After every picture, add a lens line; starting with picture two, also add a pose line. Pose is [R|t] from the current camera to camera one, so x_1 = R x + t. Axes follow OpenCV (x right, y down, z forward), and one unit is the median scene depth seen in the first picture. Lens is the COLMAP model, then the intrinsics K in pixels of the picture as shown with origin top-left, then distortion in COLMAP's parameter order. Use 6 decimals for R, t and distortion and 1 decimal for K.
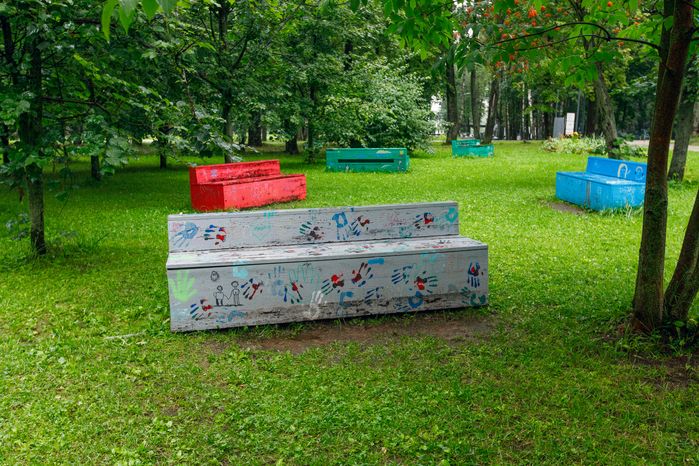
lens RADIAL K [[604.5, 0, 349.9], [0, 604.5, 233.6], [0, 0, 1]] dist [0.006061, 0.000406]
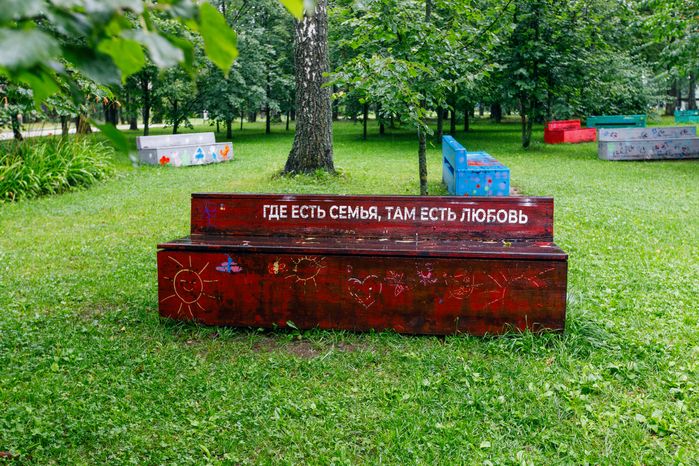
lens RADIAL K [[696.5, 0, 348.5], [0, 696.5, 232.0], [0, 0, 1]] dist [0.013700, 0.000000]
pose [[0.971080, 0.029149, -0.236969, -0.205088], [-0.027571, 0.999570, 0.009972, 0.152327], [0.237158, -0.003151, 0.971466, -0.862972]]
